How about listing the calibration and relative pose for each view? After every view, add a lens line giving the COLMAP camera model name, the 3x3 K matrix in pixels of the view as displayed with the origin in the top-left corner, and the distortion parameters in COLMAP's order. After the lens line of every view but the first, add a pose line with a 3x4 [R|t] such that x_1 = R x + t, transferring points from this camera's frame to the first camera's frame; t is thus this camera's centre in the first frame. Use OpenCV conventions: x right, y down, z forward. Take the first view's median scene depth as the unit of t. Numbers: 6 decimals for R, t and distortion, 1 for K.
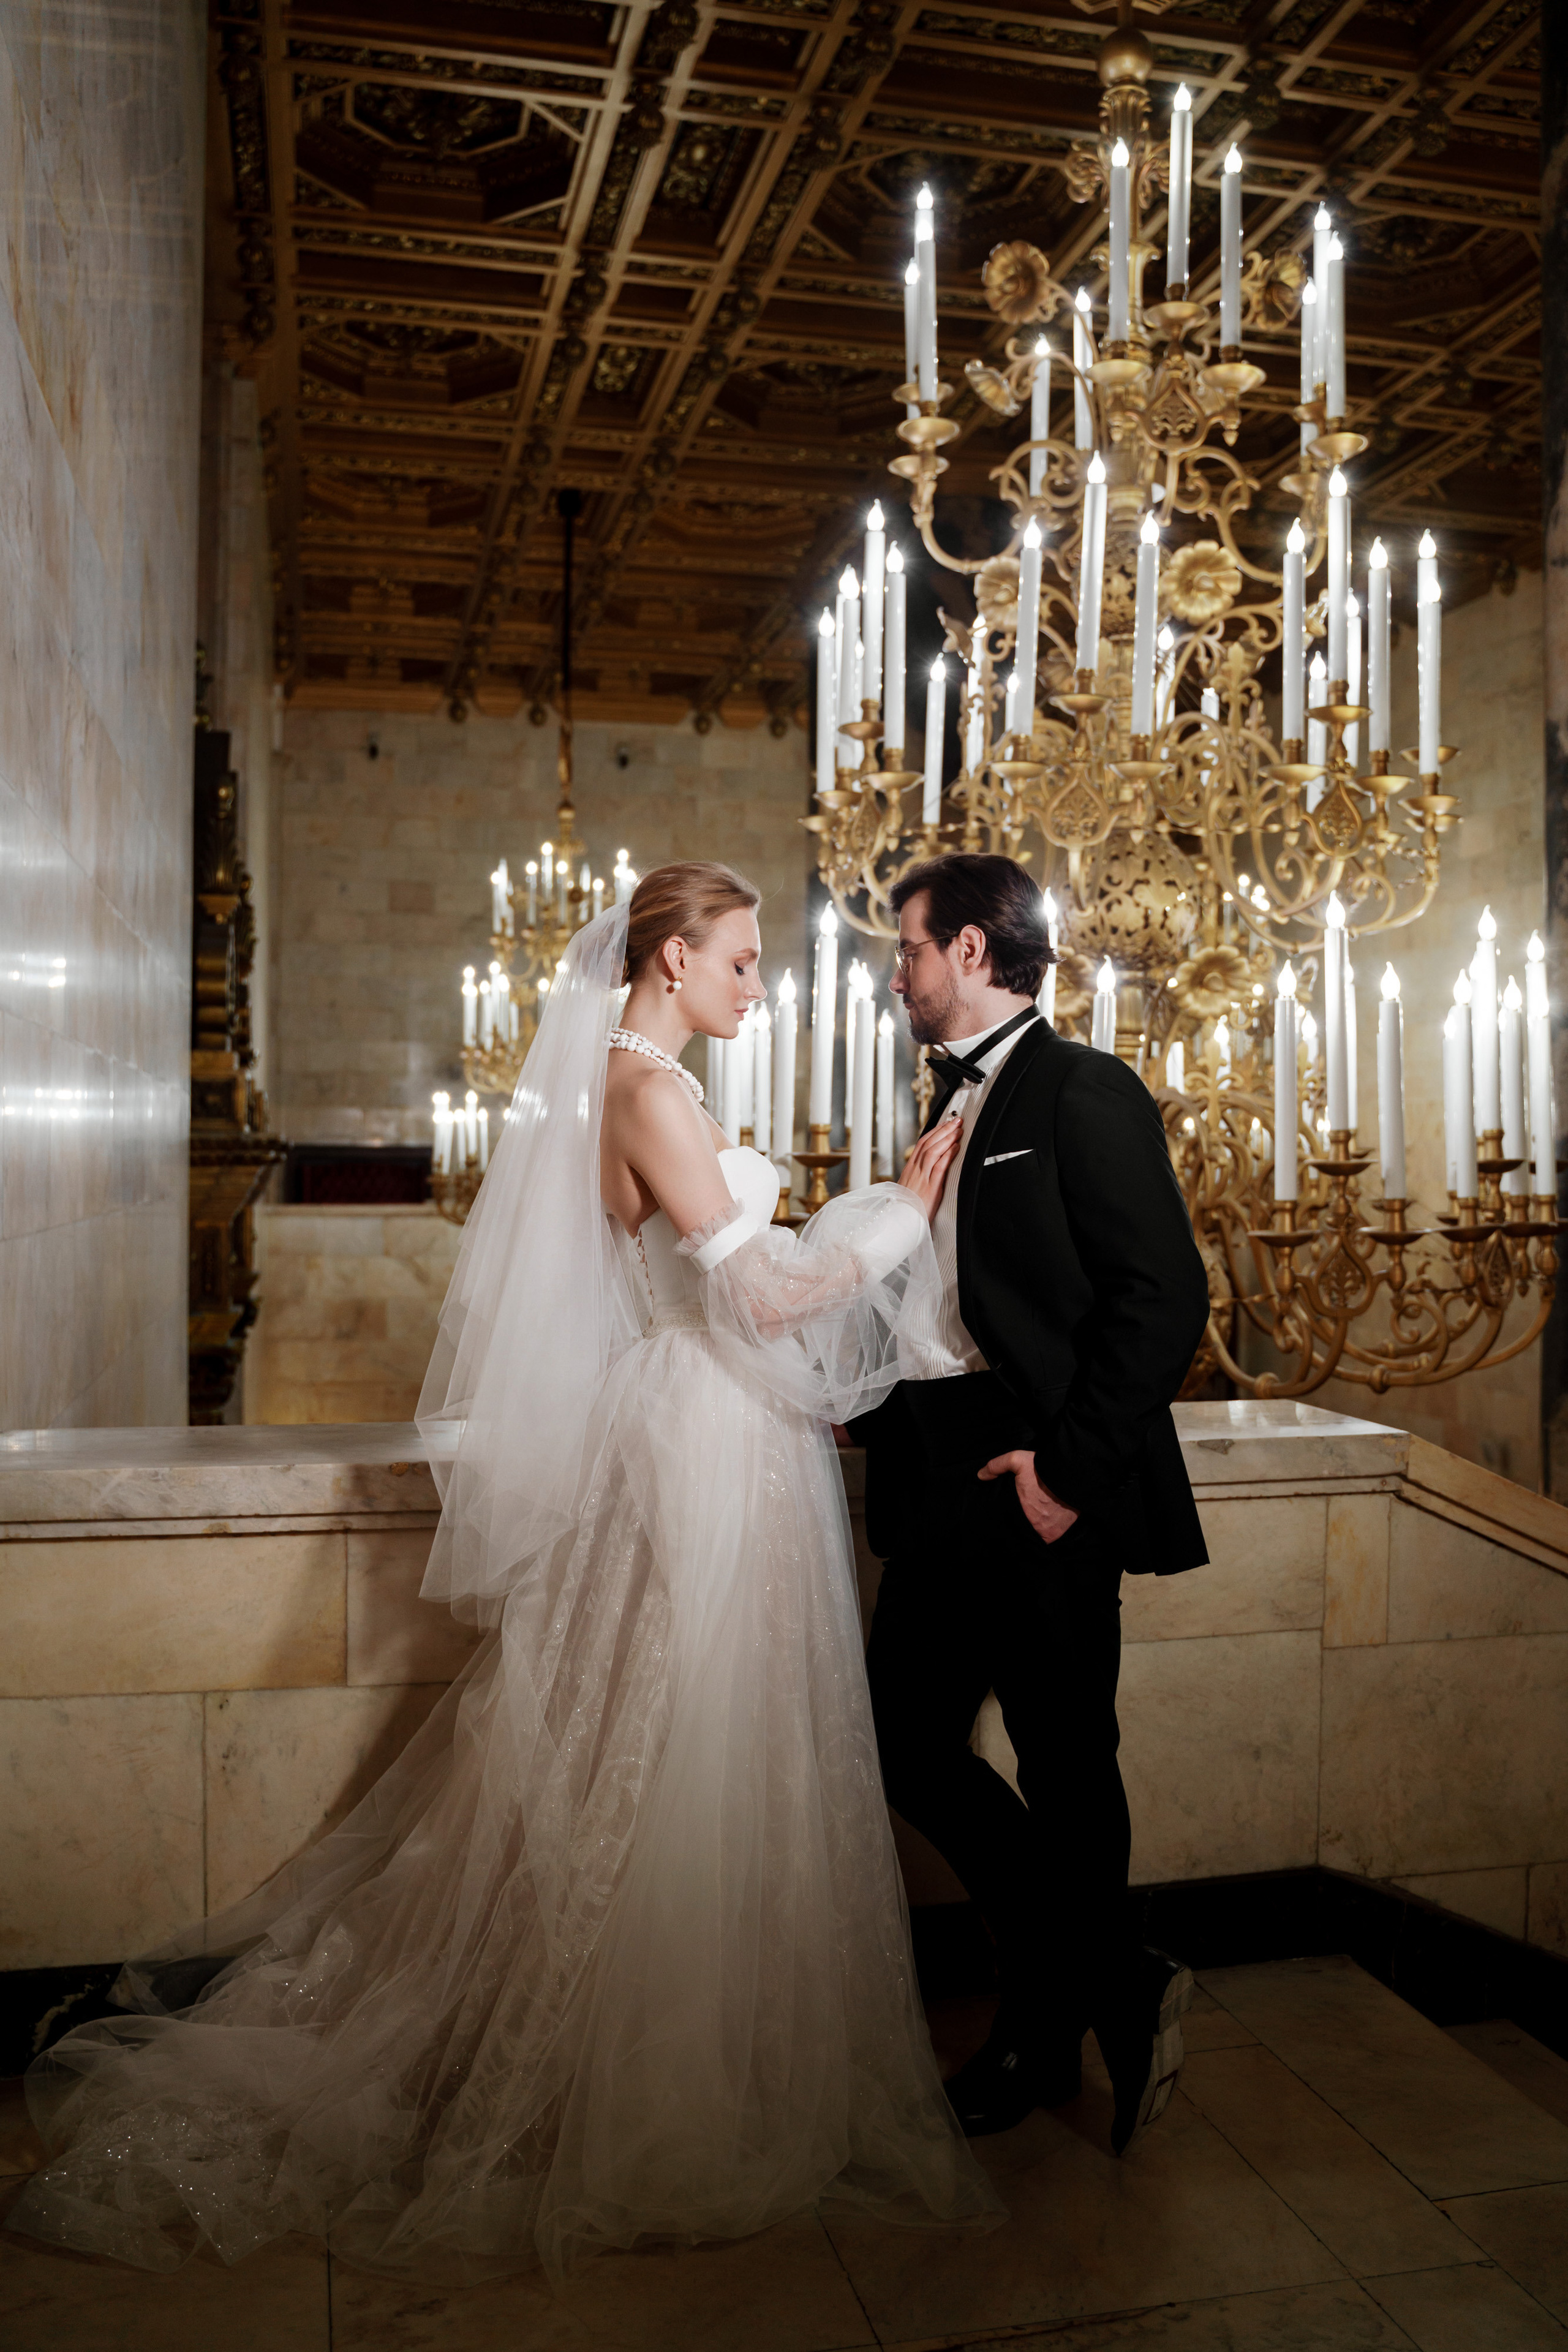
lens RADIAL K [[1918.9, 0, 783.2], [0, 1918.9, 1166.8], [0, 0, 1]] dist [-0.088399, 0.028503]
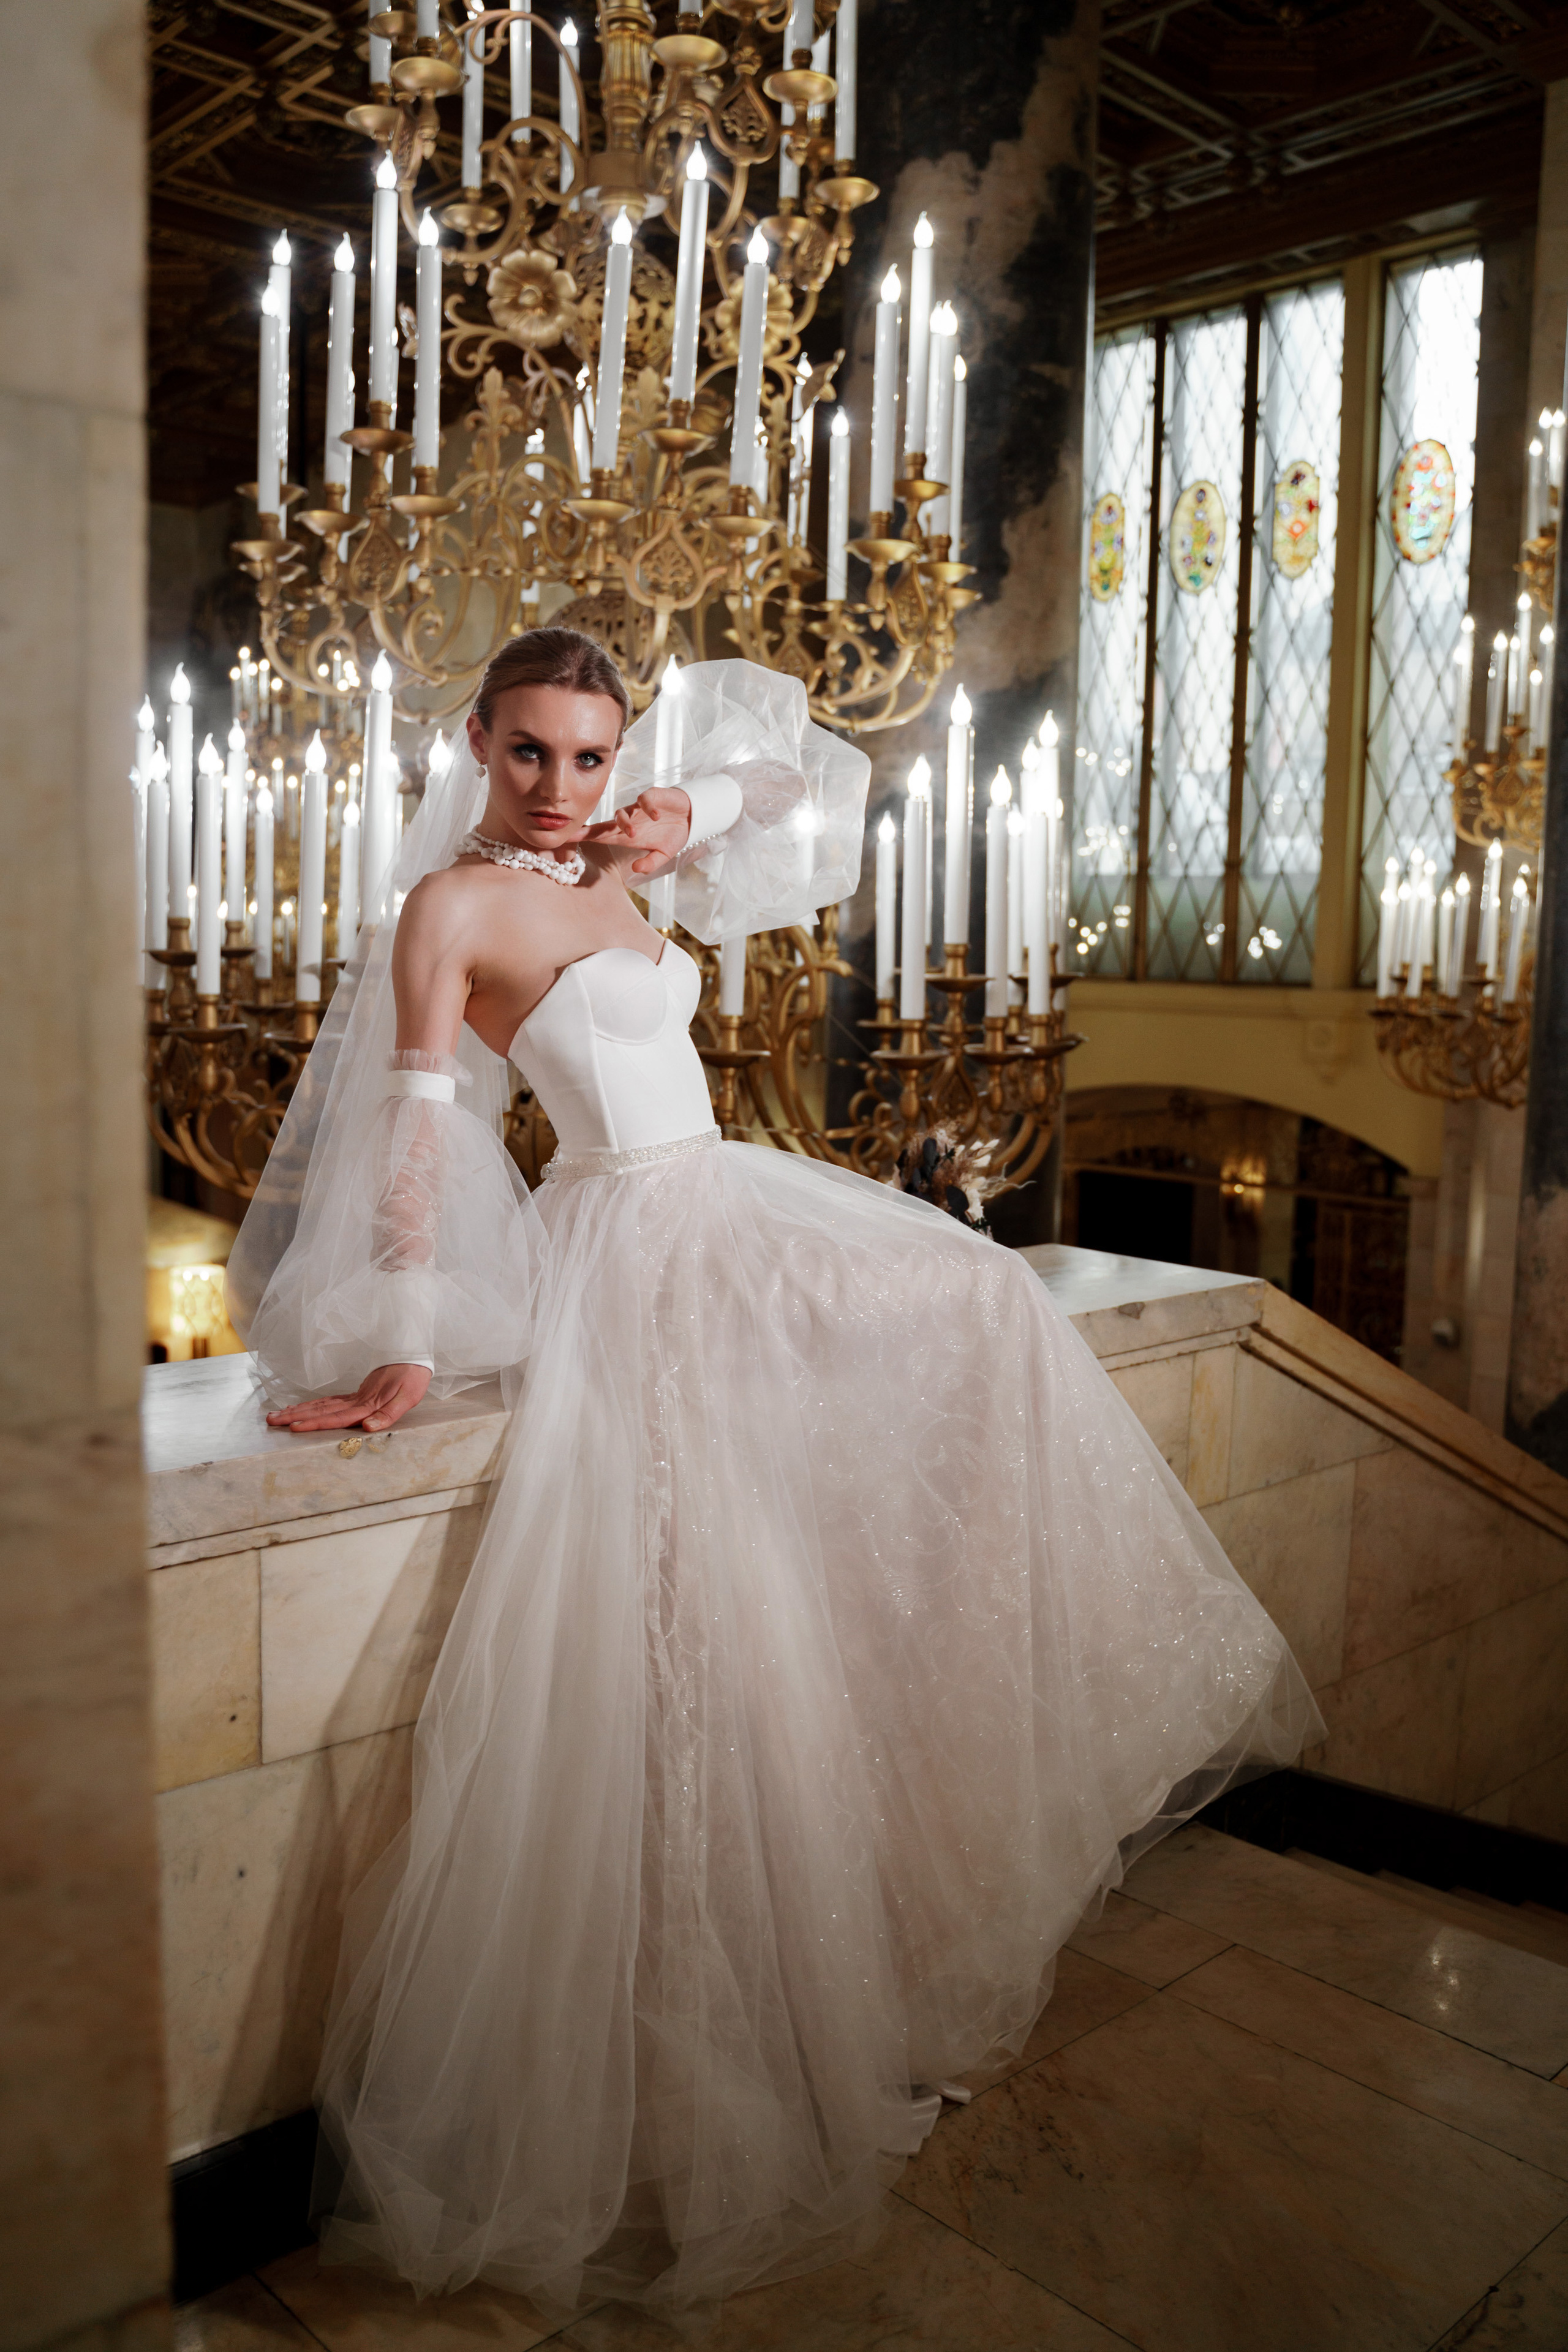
lens RADIAL K [[1918.9, 0, 783.6], [0, 1918.9, 1166.0], [0, 0, 1]] dist [-0.088399, 0.028503]
pose [[0.872416, -0.040205, 0.487108, -0.205858], [-0.014832, 0.993974, 0.108604, -0.009803], [-0.488539, -0.101973, 0.866563, 0.179607]]
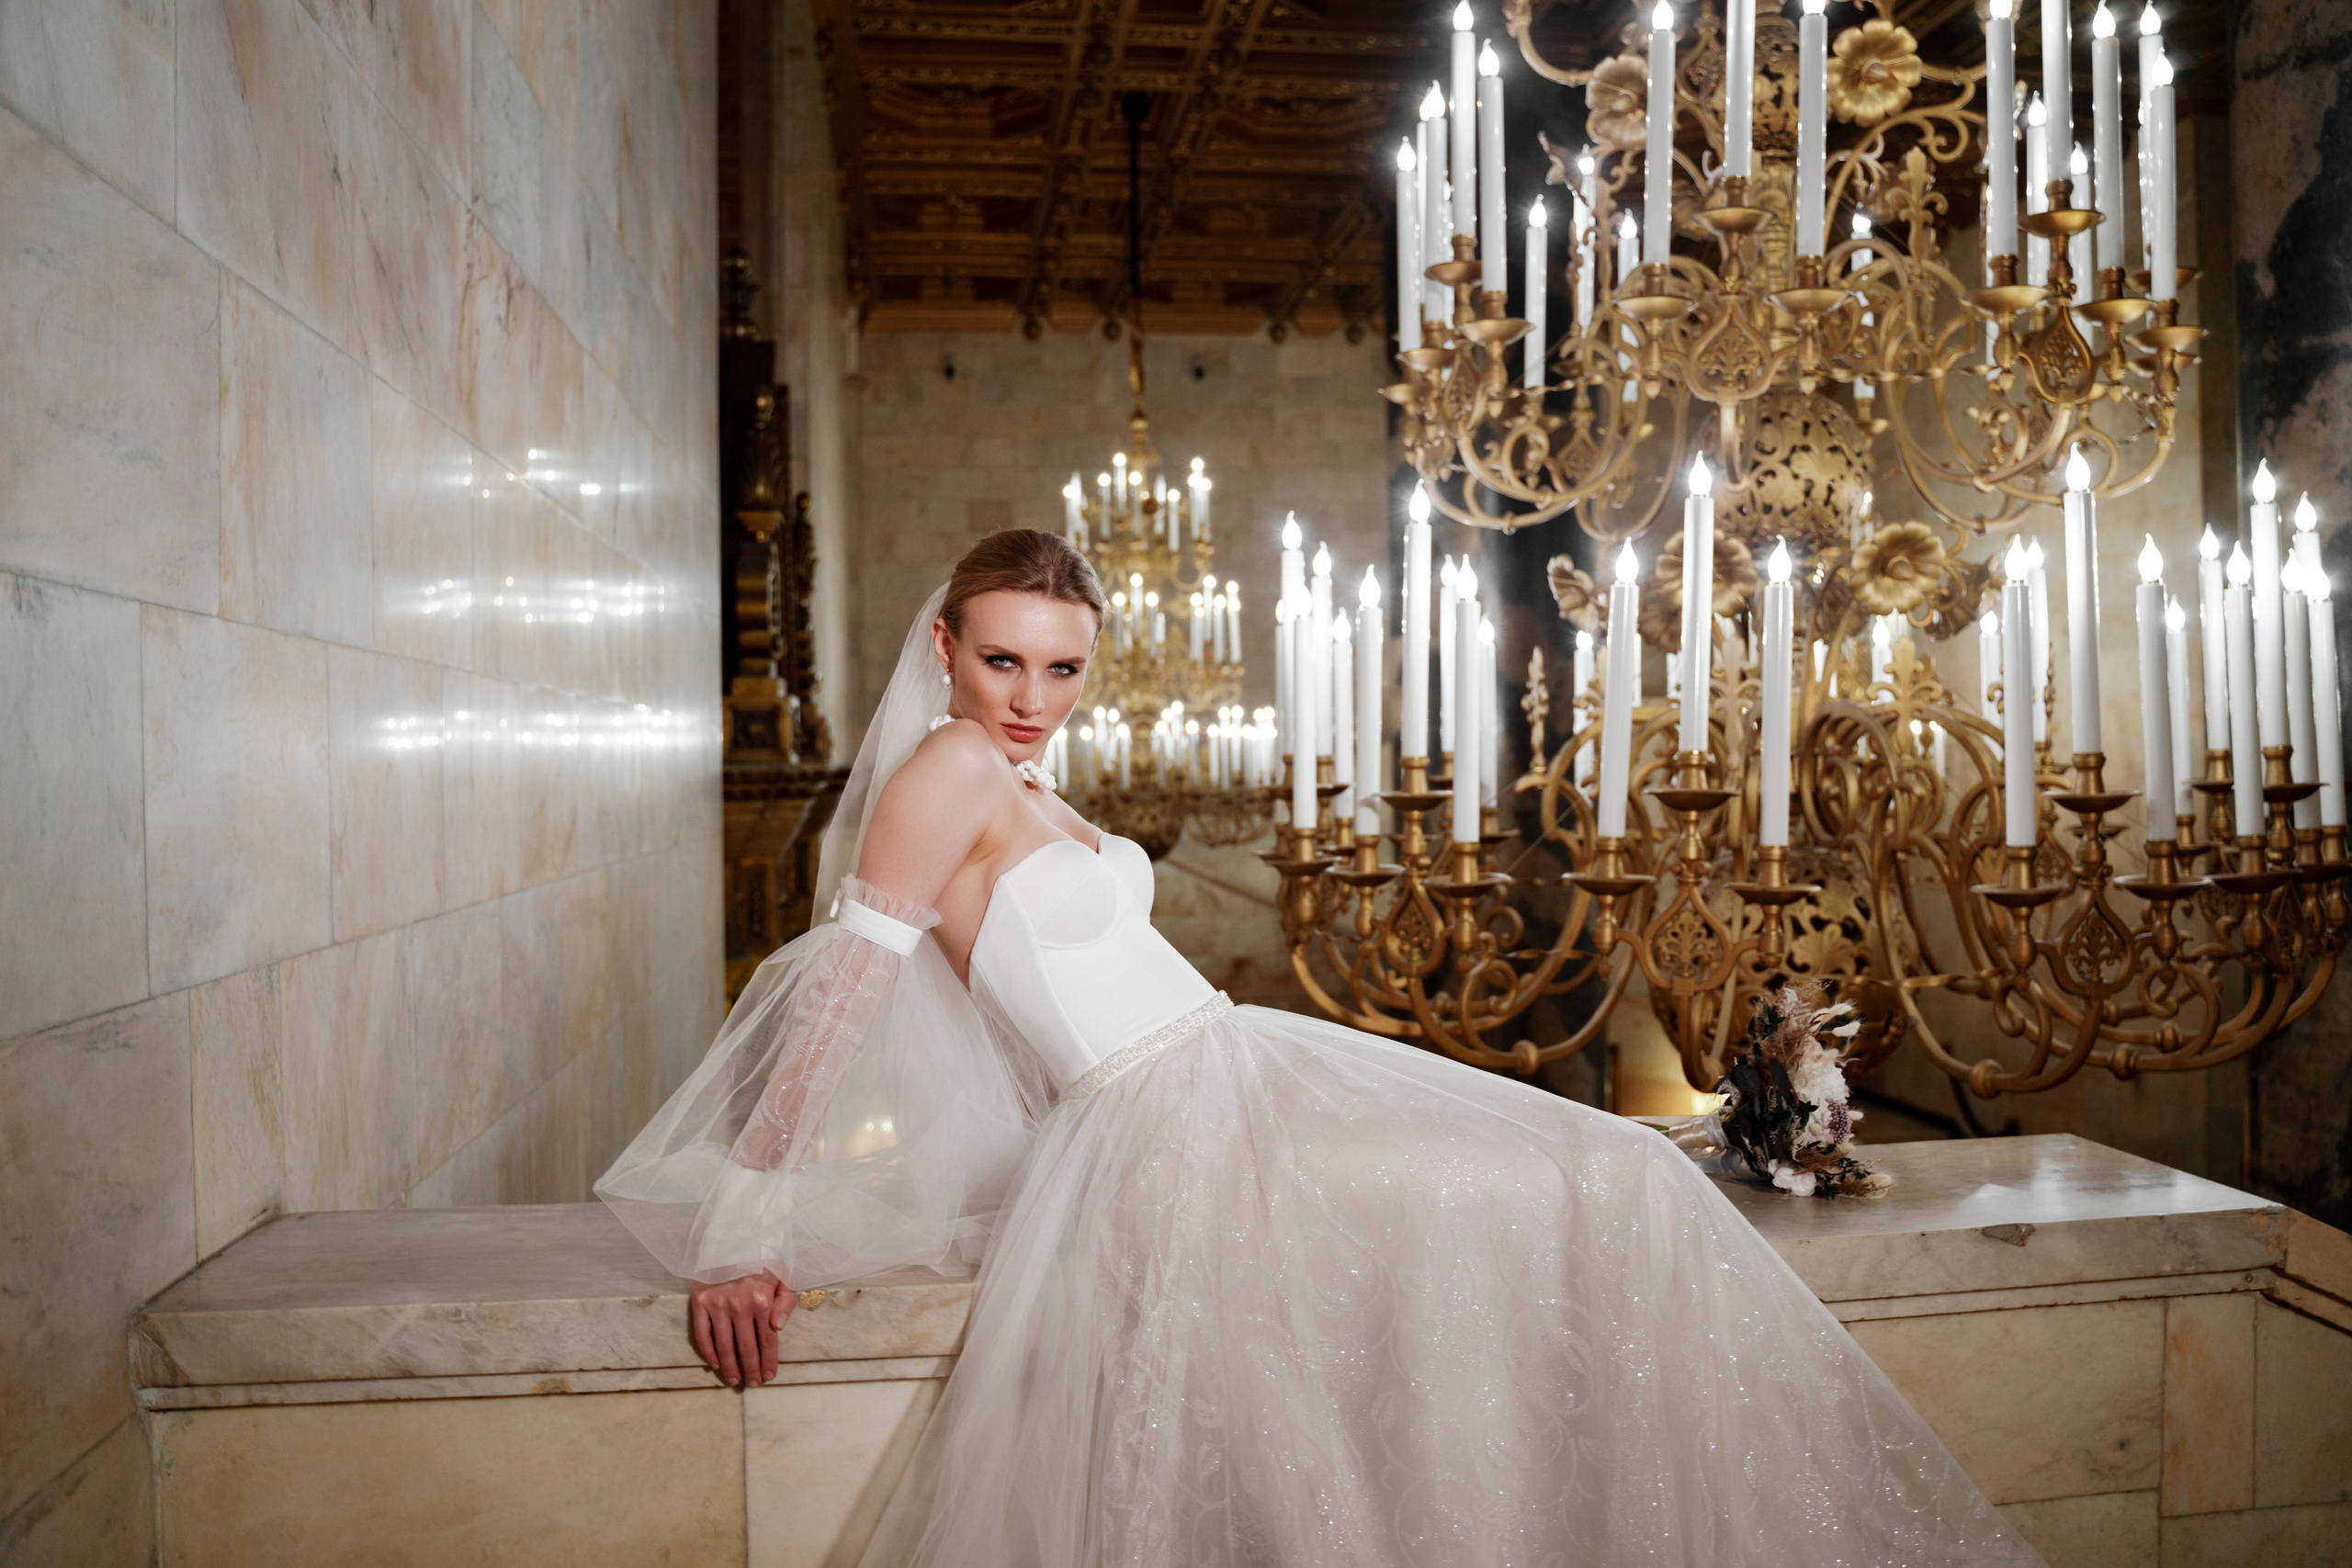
lens RADIAL K [[1897.6, 0, 1182.1], [0, 1897.6, 772.6], [0, 0, 1]] dist [-0.098620, 0.060073]
pose [[0.994991, -0.019335, -0.098072, 0.000409], [0.019145, 0.999813, -0.002876, -0.013542], [0.098109, 0.000984, 0.995175, 0.180482]]
